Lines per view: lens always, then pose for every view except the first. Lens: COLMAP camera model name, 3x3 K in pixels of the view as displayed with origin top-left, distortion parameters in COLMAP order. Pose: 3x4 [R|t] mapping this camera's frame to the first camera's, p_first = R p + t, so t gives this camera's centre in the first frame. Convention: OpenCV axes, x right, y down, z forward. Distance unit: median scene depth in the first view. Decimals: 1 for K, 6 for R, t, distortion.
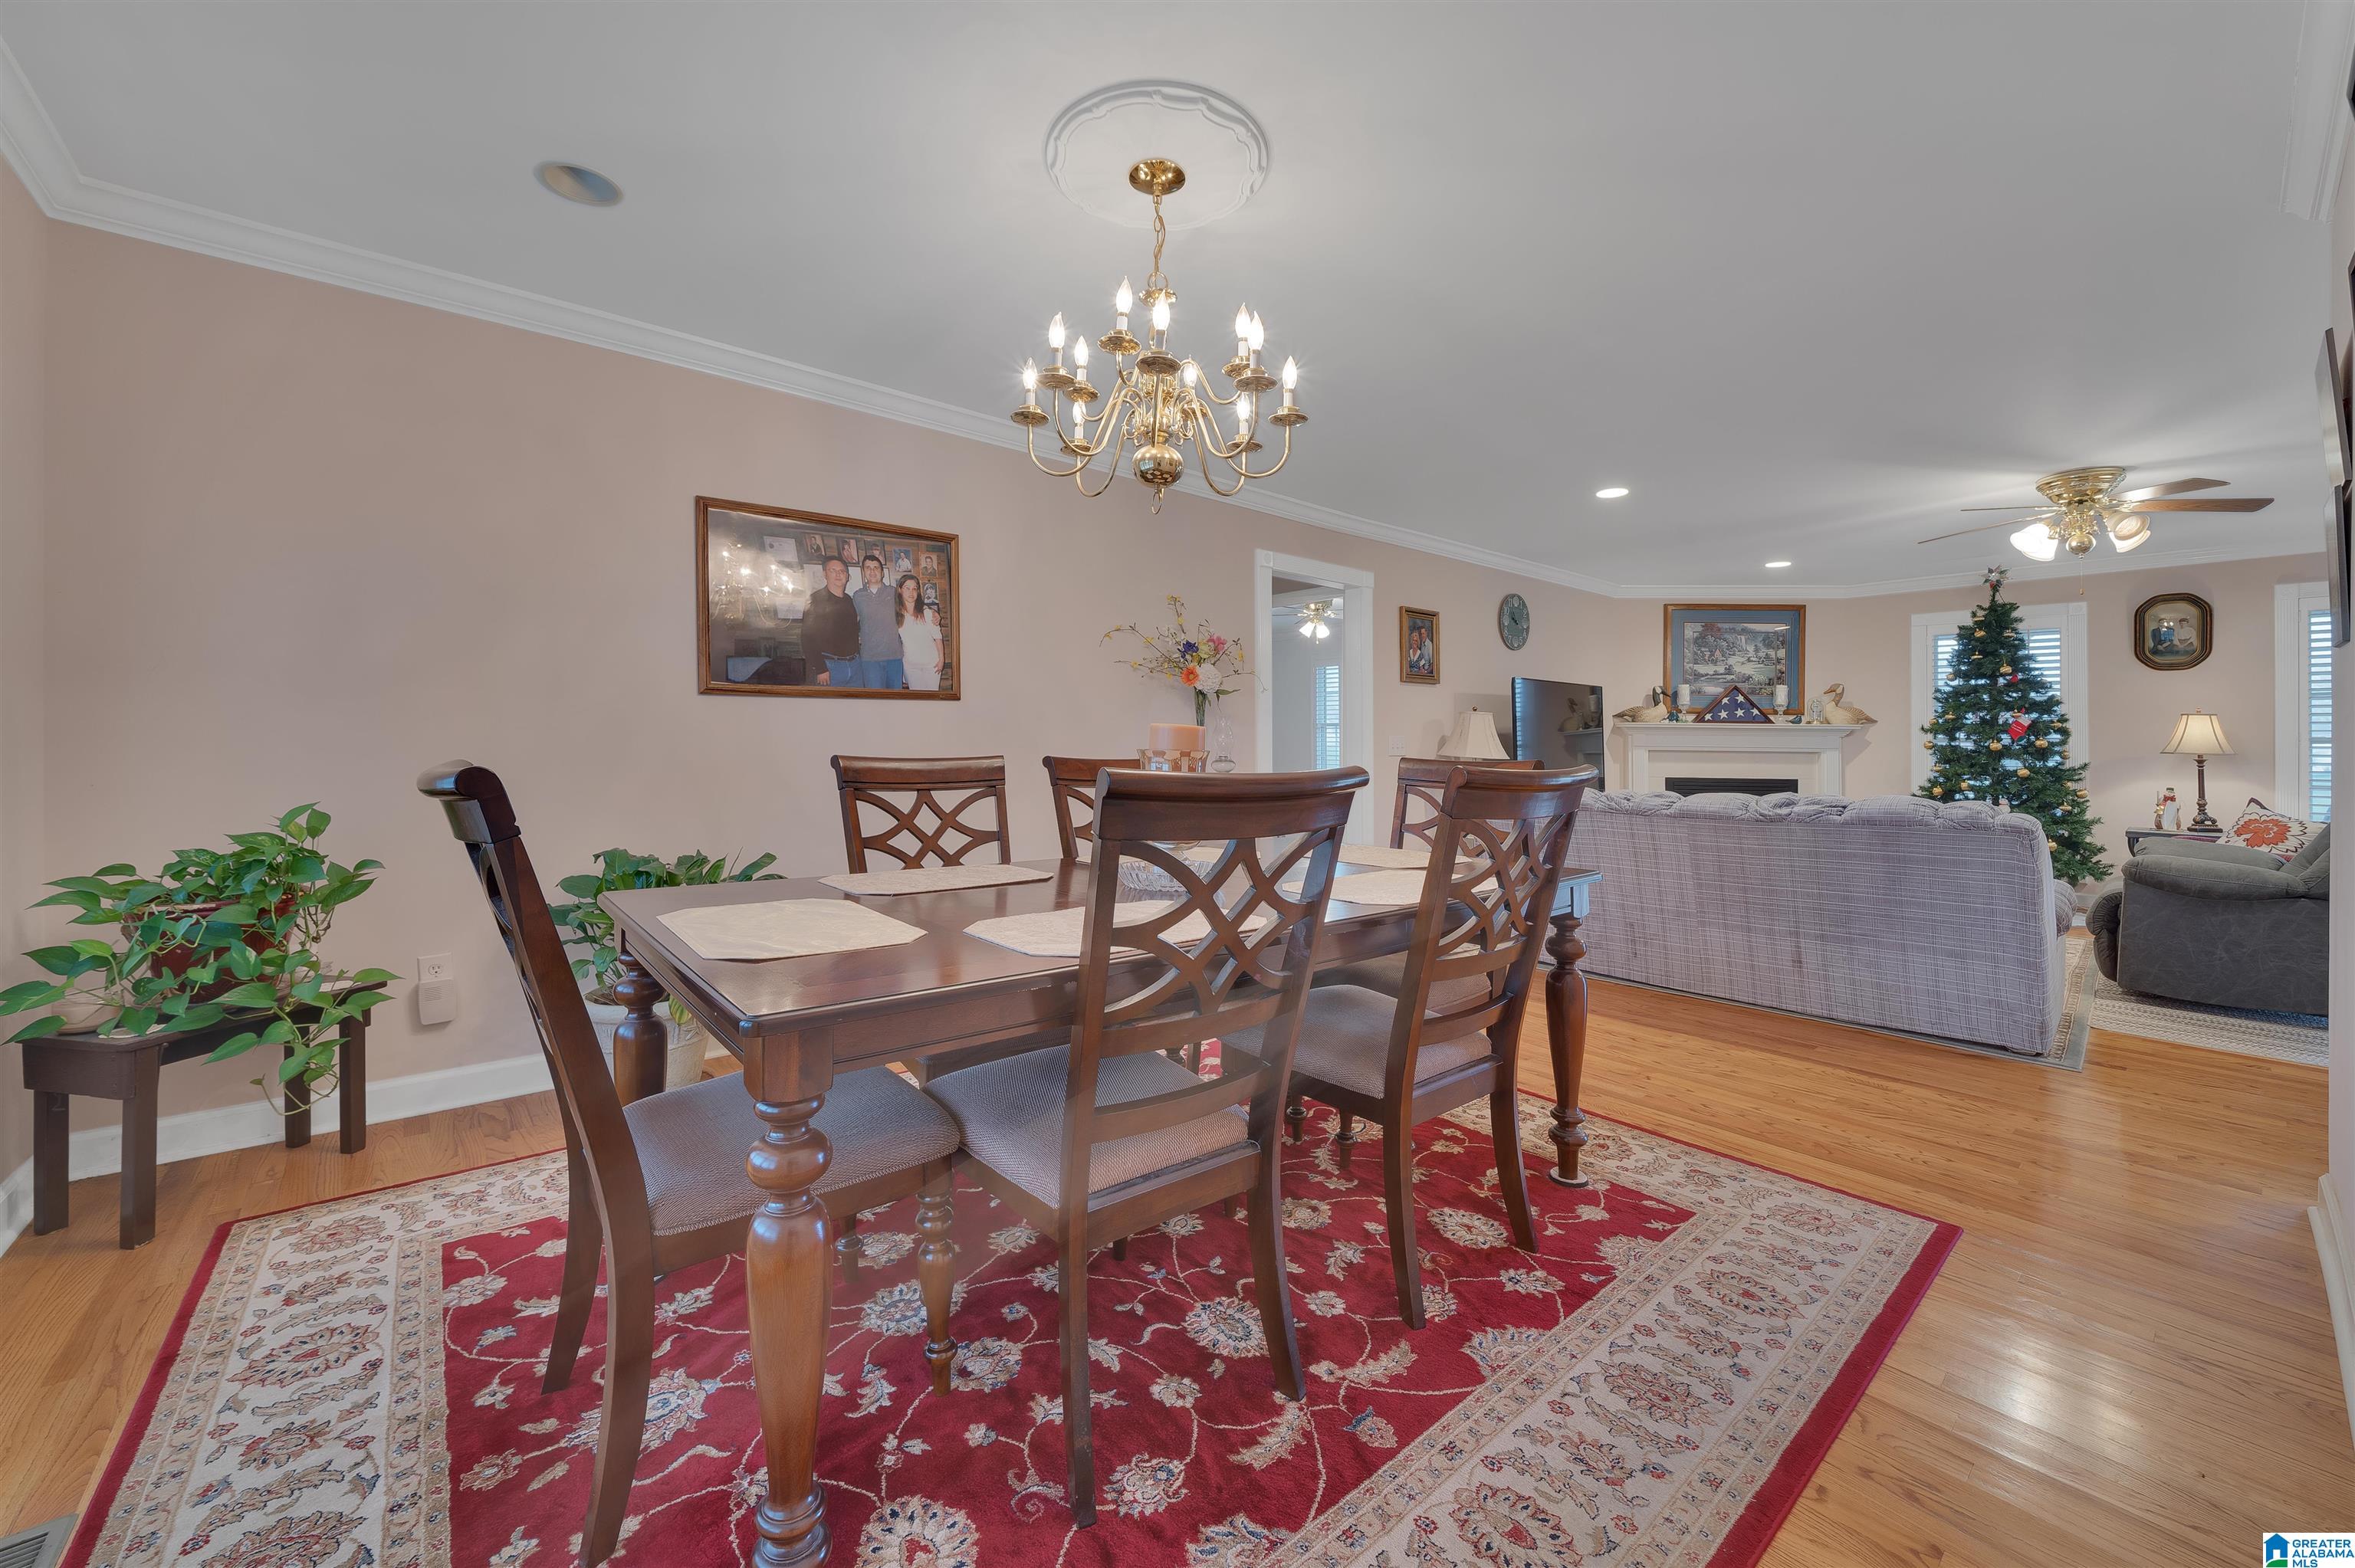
lens RADIAL K [[904.6, 0, 1134.7], [0, 904.6, 755.8], [0, 0, 1]] dist [-0.008195, -0.000214]
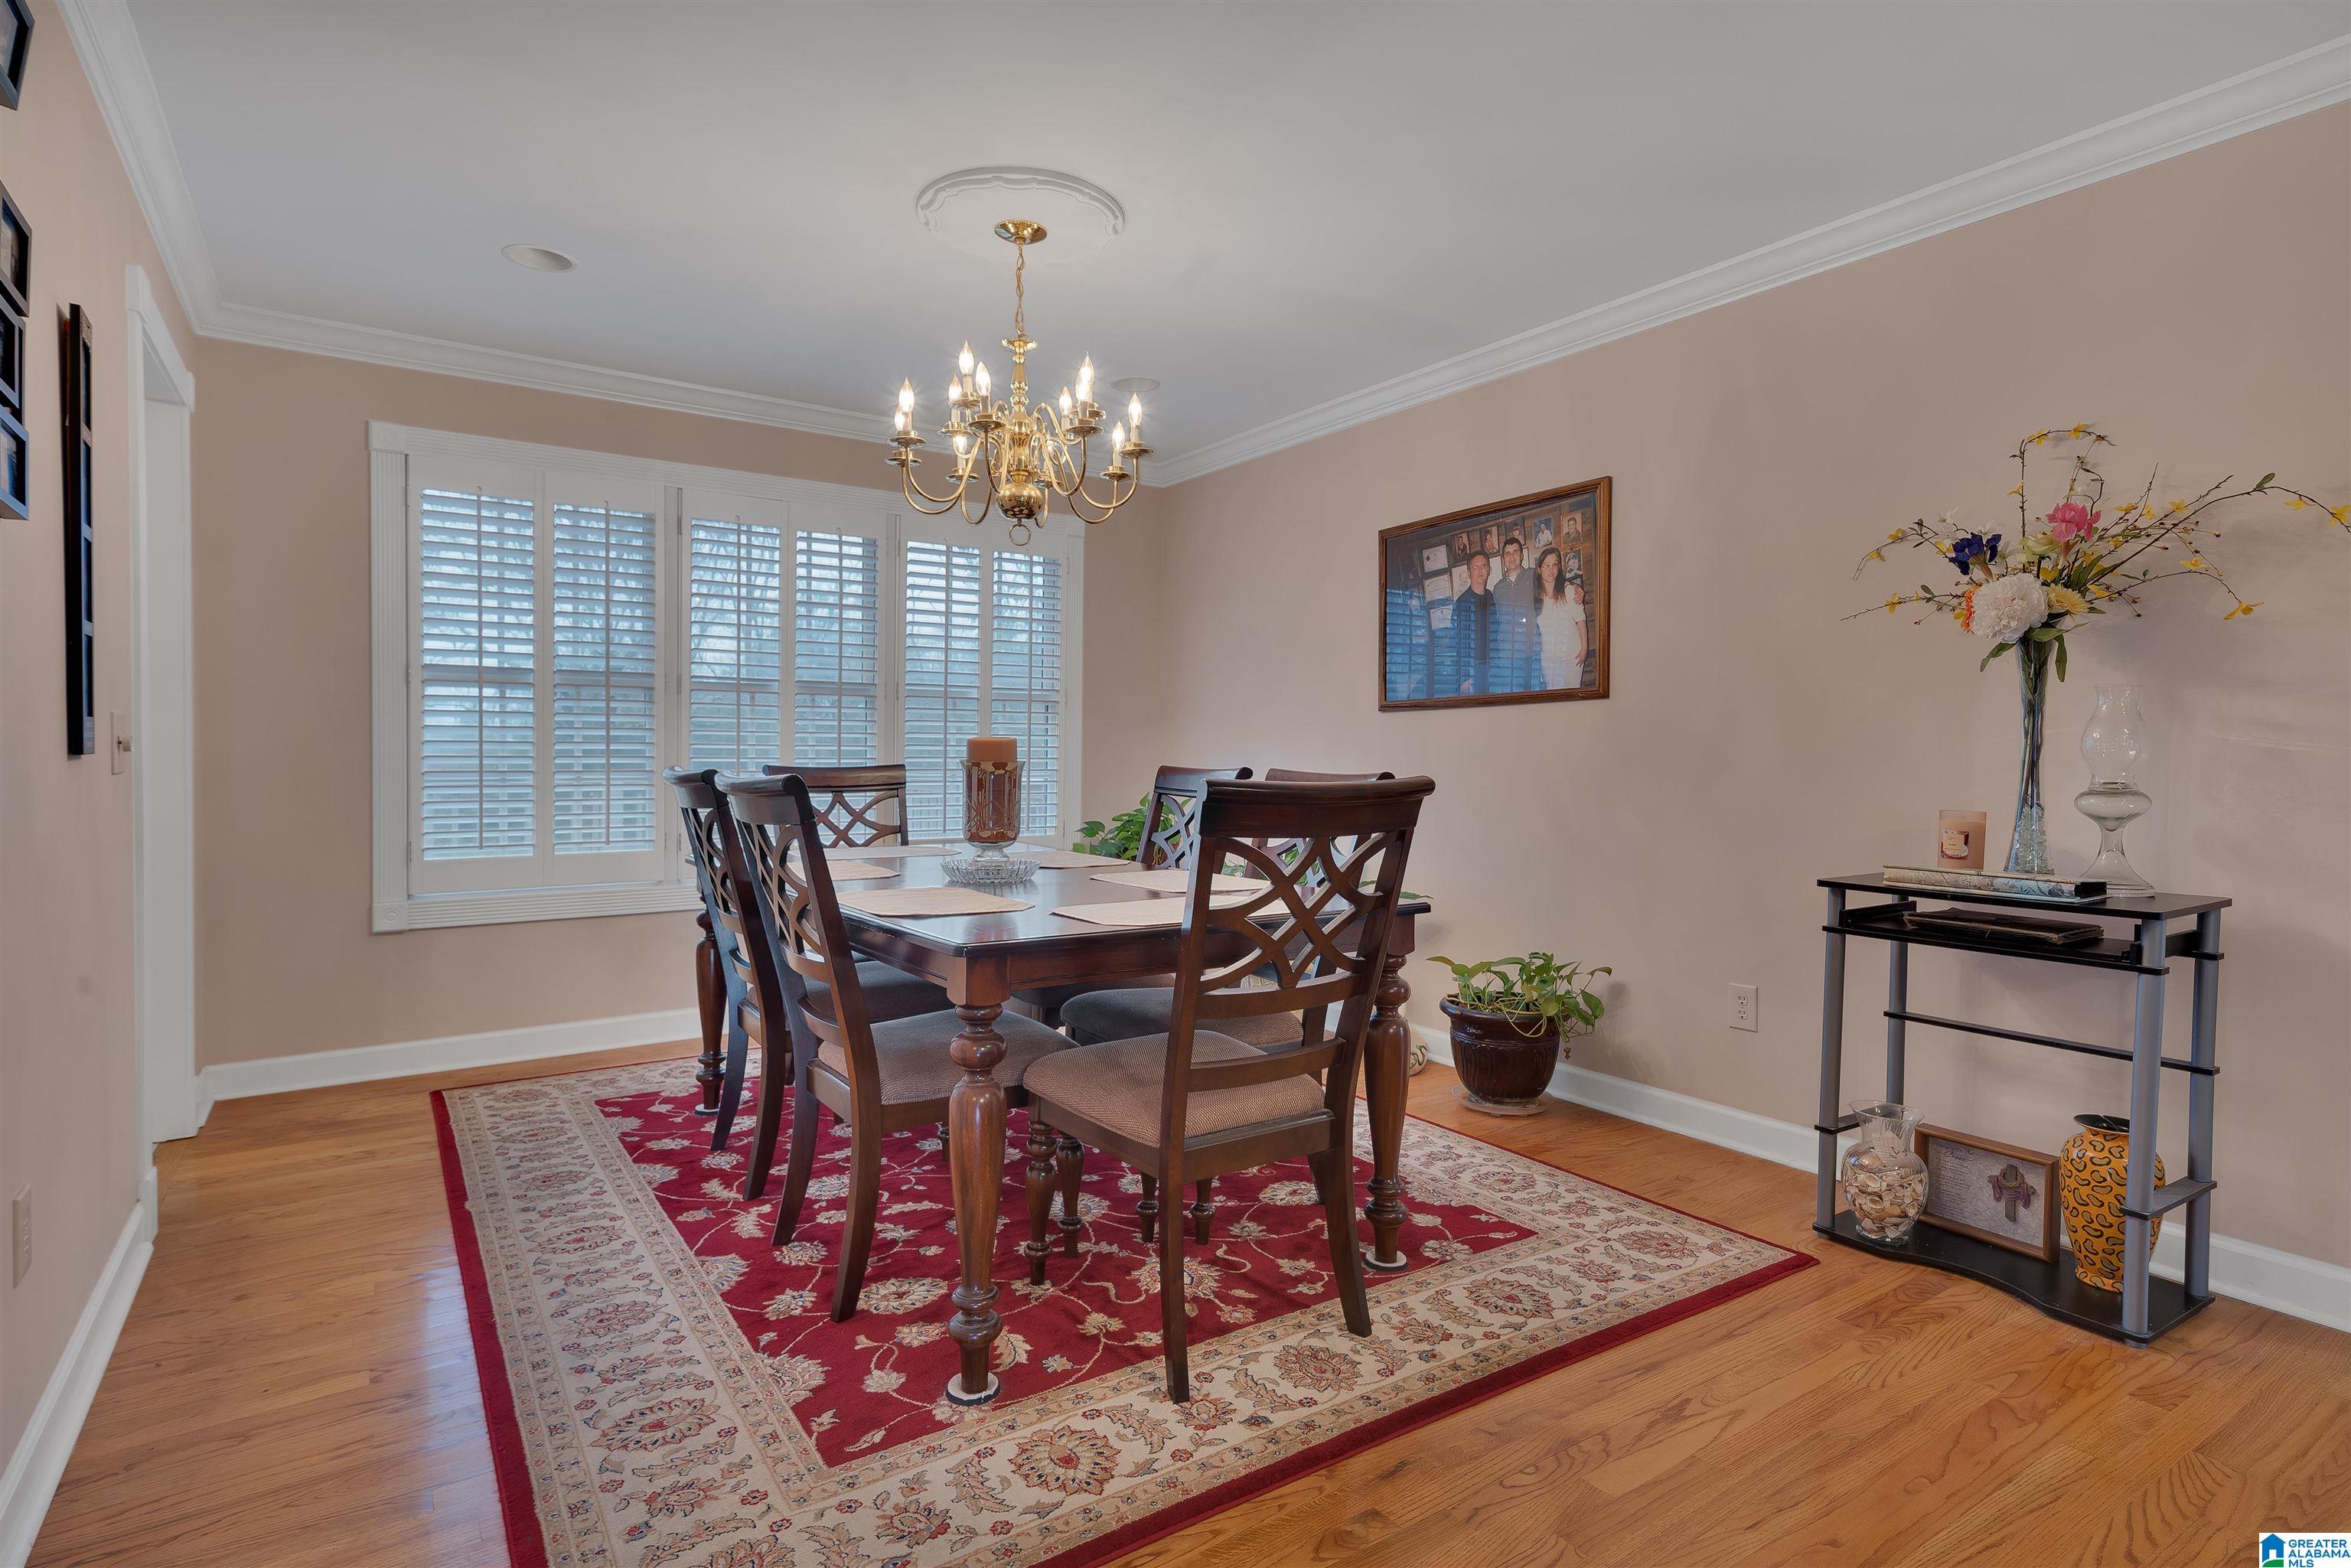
lens RADIAL K [[1181.4, 0, 1196.5], [0, 1181.4, 778.3], [0, 0, 1]] dist [0.020876, -0.000065]
pose [[-0.063820, 0.011690, -0.997893, 1.472624], [-0.017128, 0.999771, 0.012808, -0.002296], [0.997814, 0.017909, -0.063605, 1.323761]]
